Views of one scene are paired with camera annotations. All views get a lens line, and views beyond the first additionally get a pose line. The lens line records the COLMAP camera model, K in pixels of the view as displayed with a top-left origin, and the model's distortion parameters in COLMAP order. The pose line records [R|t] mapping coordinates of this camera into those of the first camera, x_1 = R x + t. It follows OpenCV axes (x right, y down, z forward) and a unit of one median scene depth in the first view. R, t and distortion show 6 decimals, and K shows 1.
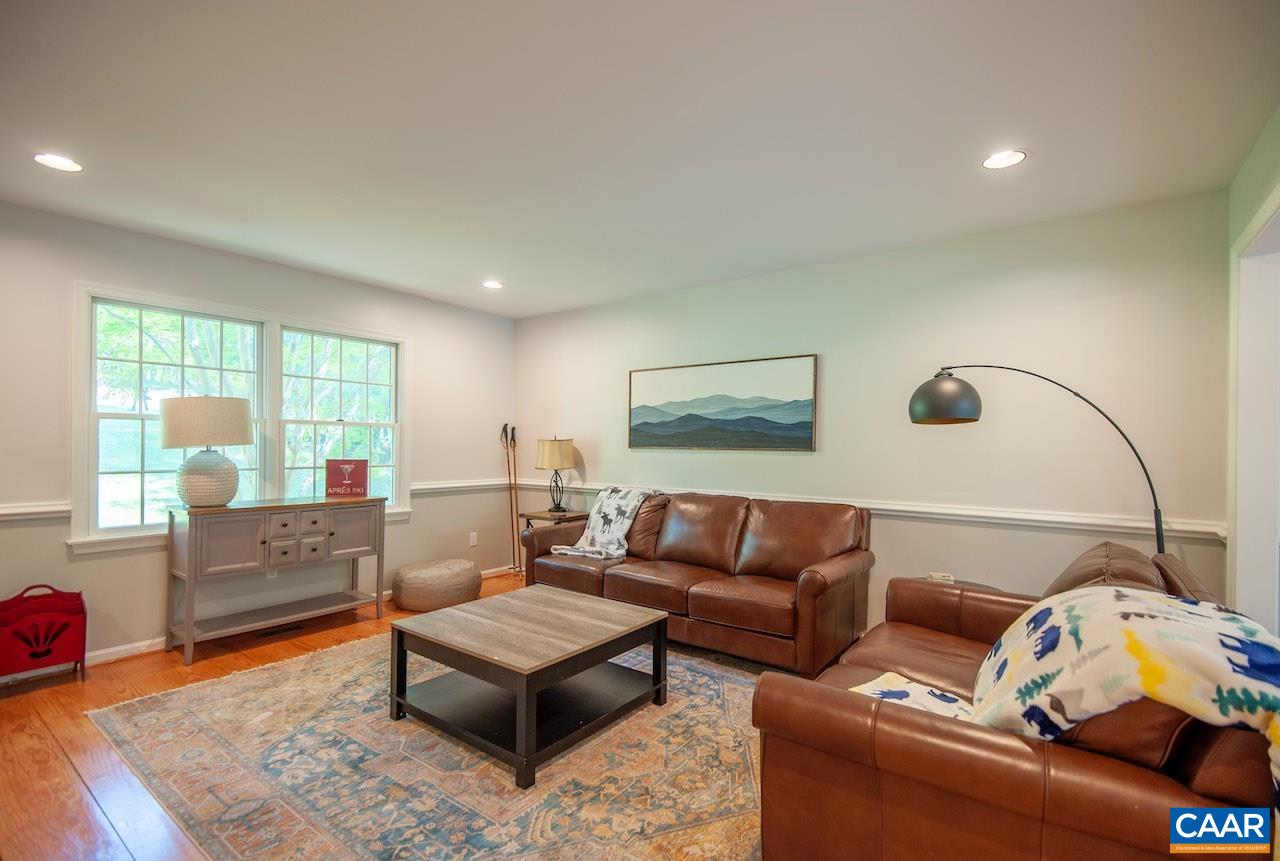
lens RADIAL K [[587.3, 0, 633.3], [0, 587.3, 442.6], [0, 0, 1]] dist [0.004445, 0.000272]
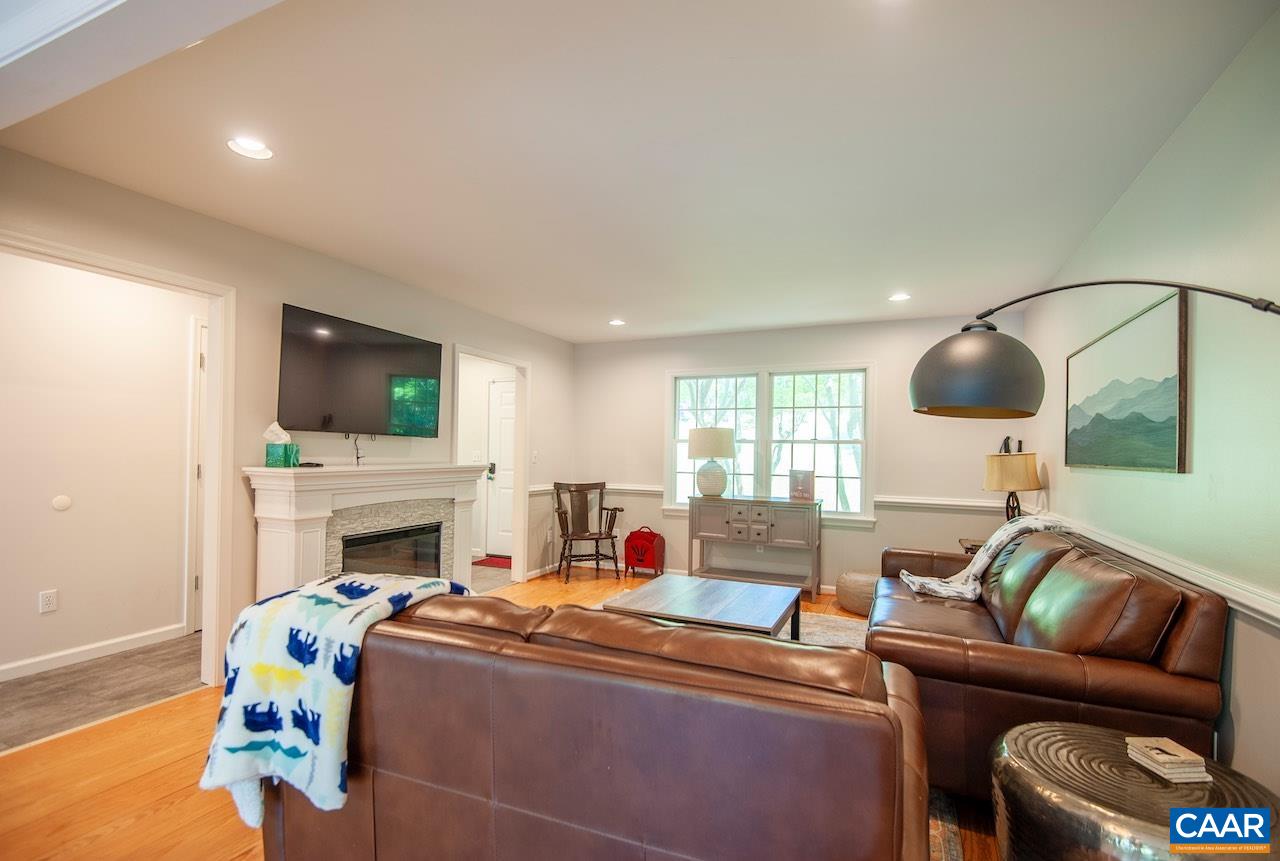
lens RADIAL K [[587.3, 0, 639.8], [0, 587.3, 440.9], [0, 0, 1]] dist [0.004445, 0.000272]
pose [[0.215640, -0.025584, -0.976138, 0.700946], [-0.010004, 0.999546, -0.028408, 0.005917], [0.976422, 0.015891, 0.215286, 0.408498]]
